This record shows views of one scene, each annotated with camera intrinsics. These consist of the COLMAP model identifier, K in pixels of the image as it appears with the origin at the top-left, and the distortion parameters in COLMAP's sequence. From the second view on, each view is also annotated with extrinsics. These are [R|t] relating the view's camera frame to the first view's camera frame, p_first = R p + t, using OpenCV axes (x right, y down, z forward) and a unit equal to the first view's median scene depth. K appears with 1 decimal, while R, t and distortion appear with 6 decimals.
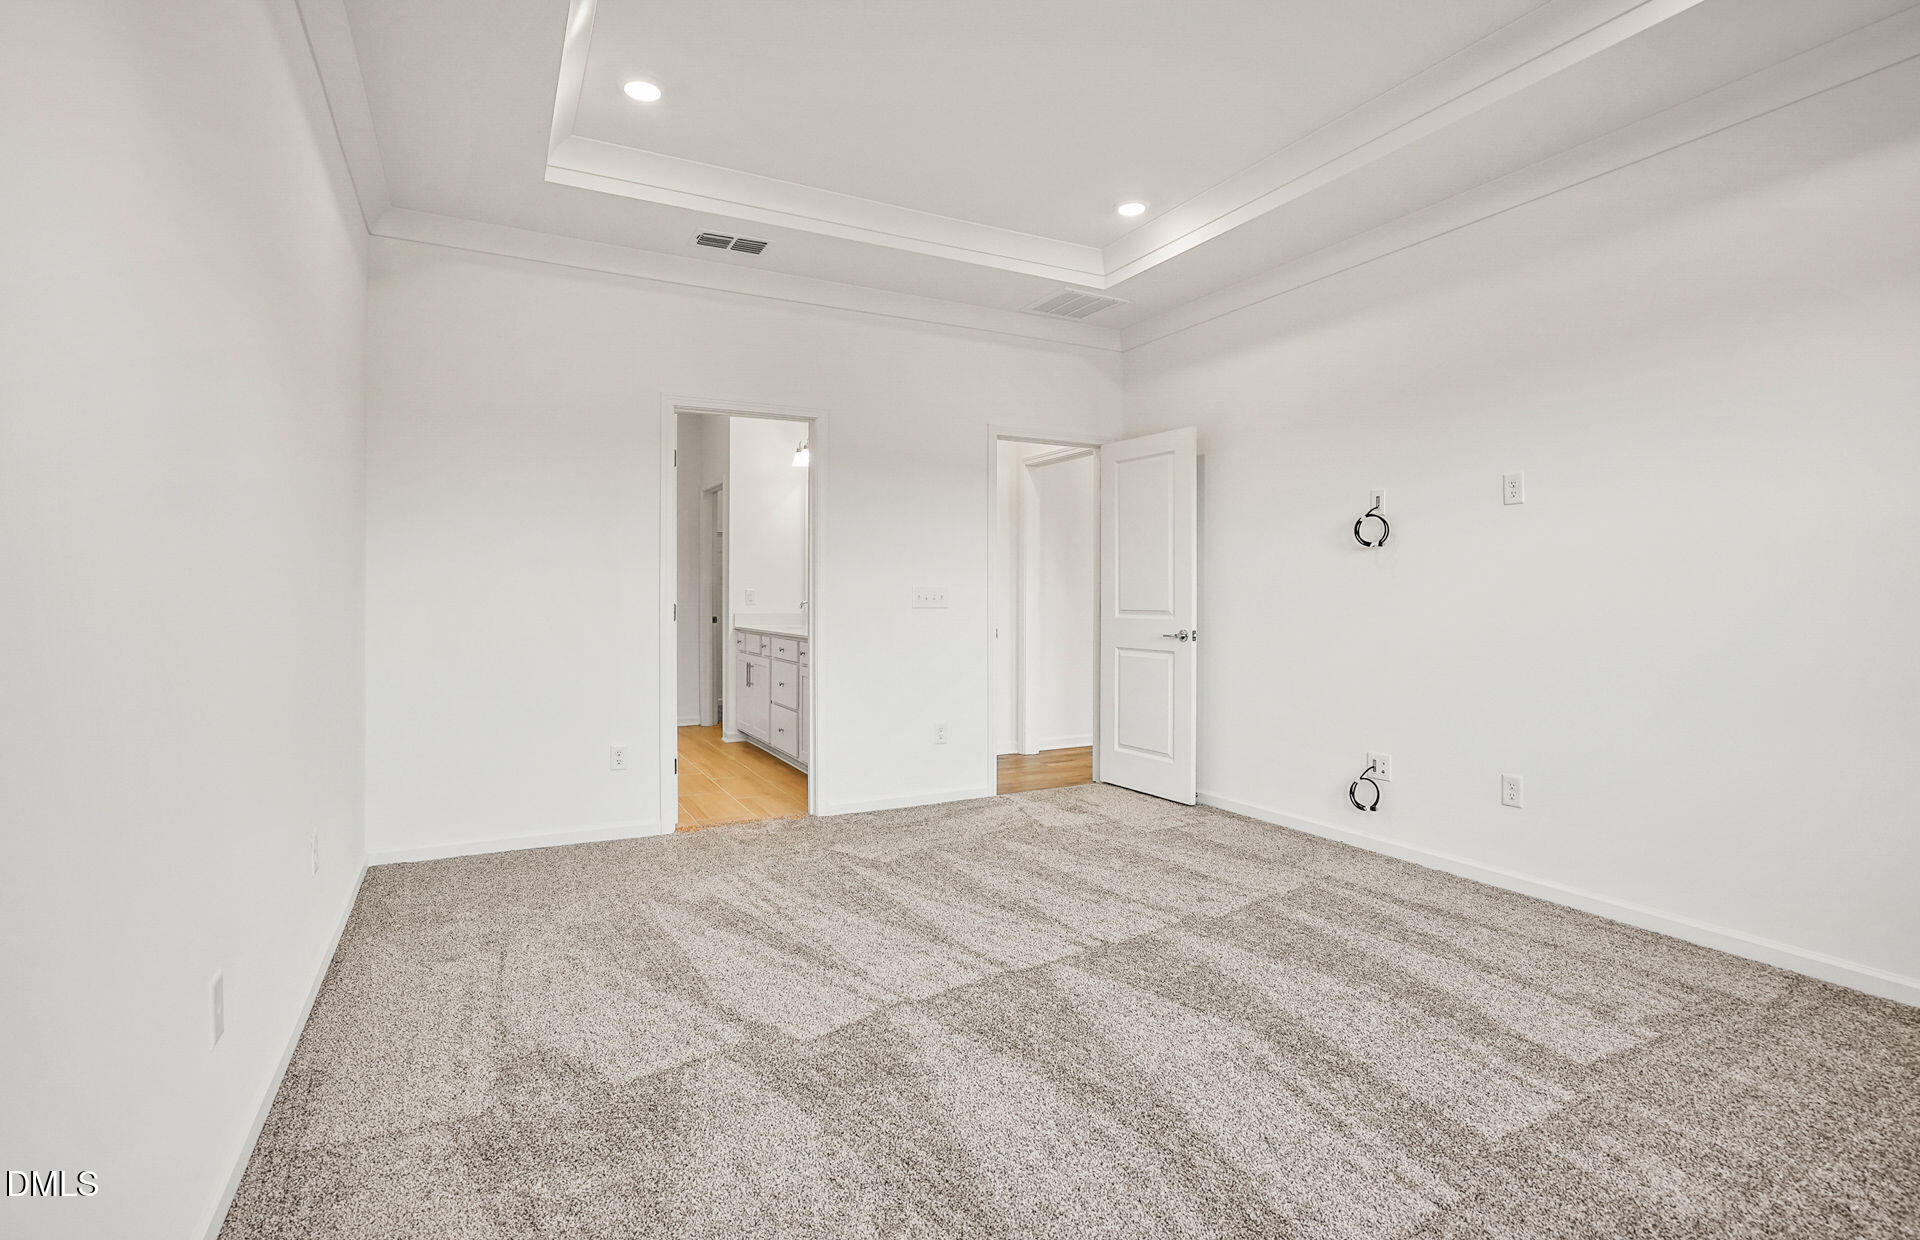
lens RADIAL K [[897.8, 0, 953.1], [0, 897.8, 599.1], [0, 0, 1]] dist [-0.051236, 0.024820]
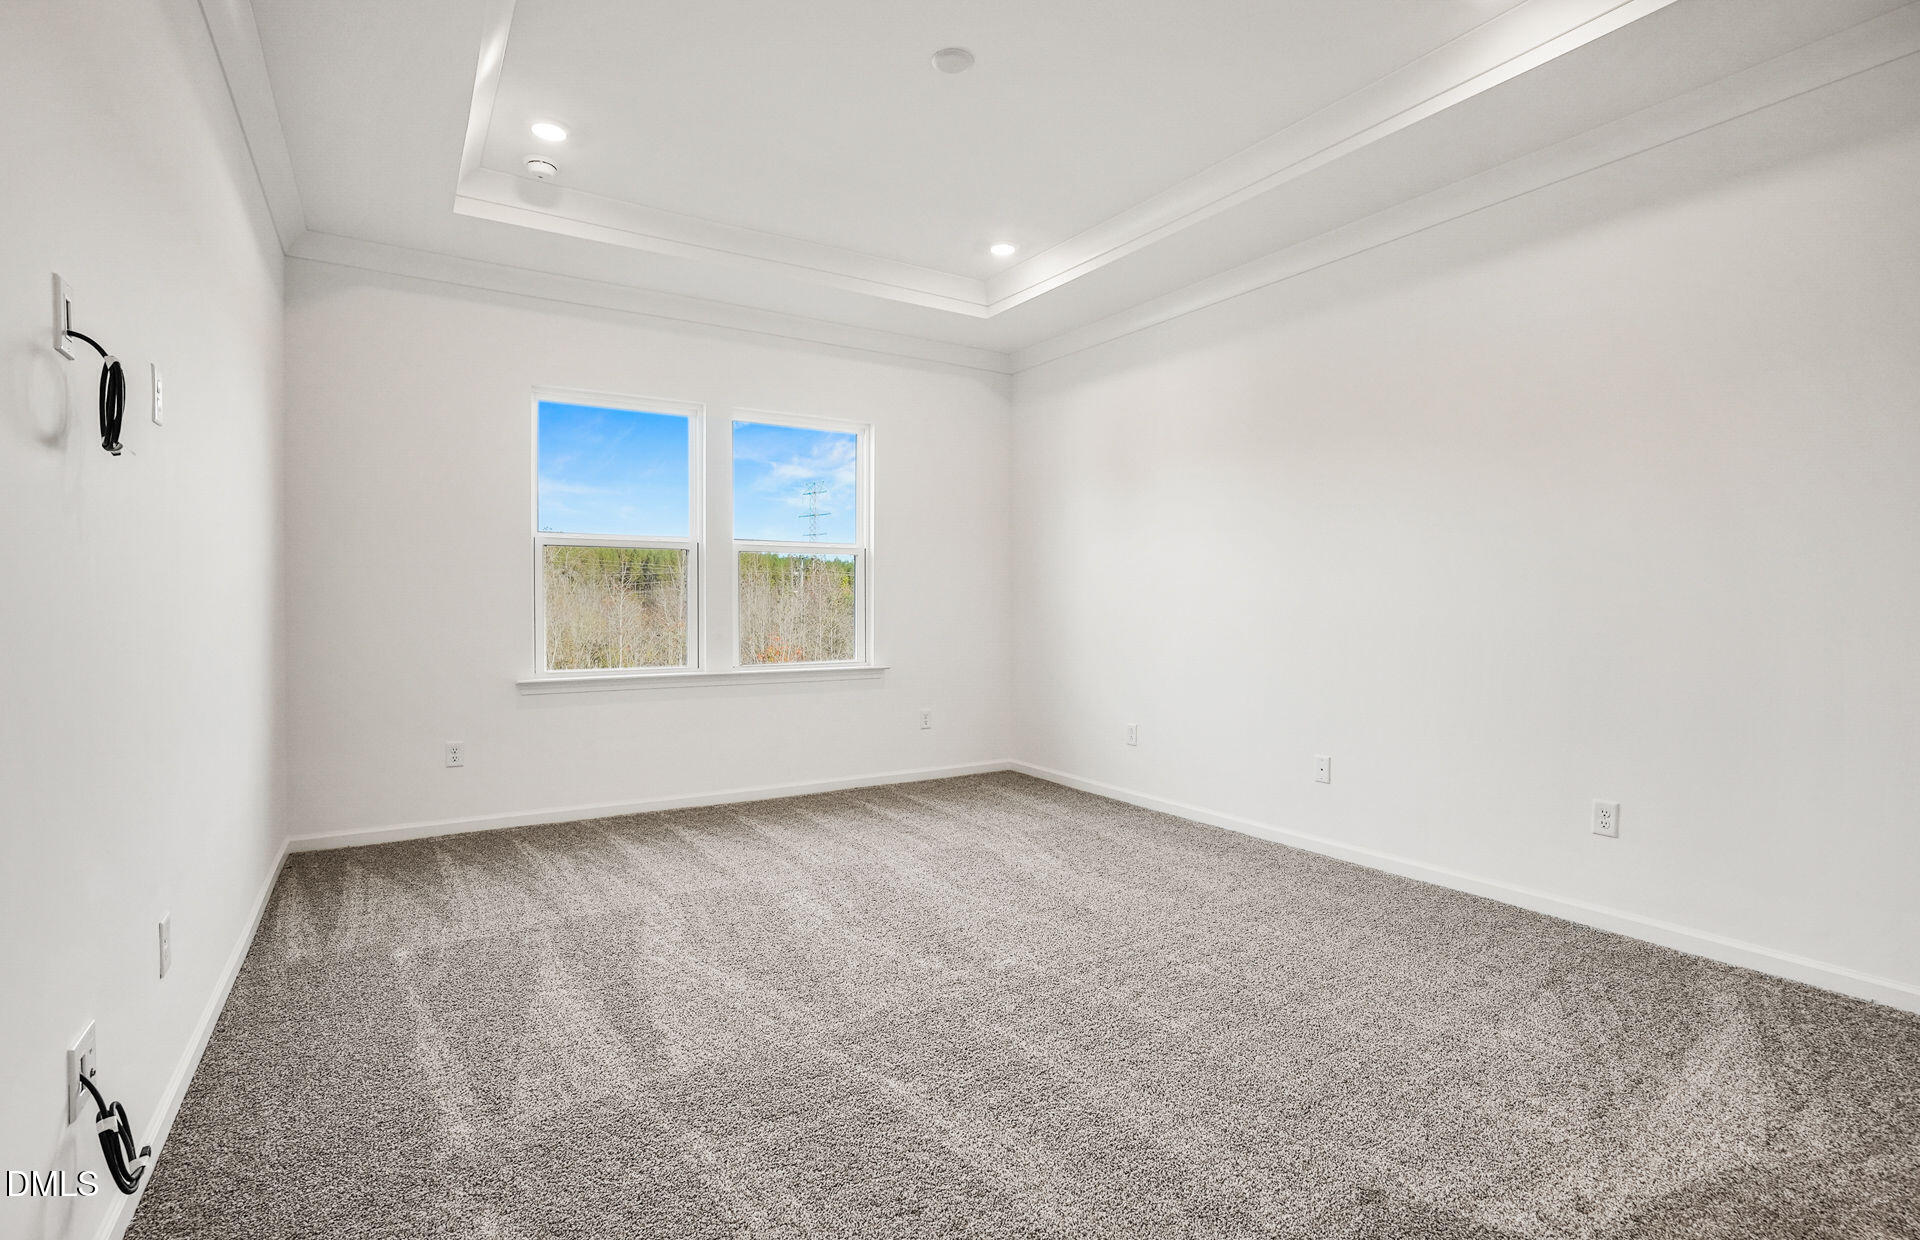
lens RADIAL K [[908.3, 0, 959.9], [0, 908.3, 604.1], [0, 0, 1]] dist [-0.055035, 0.025281]
pose [[0.997394, -0.002685, 0.072093, 0.065639], [0.002743, 0.999996, -0.000701, 0.001571], [-0.072091, 0.000897, 0.997398, -0.114104]]
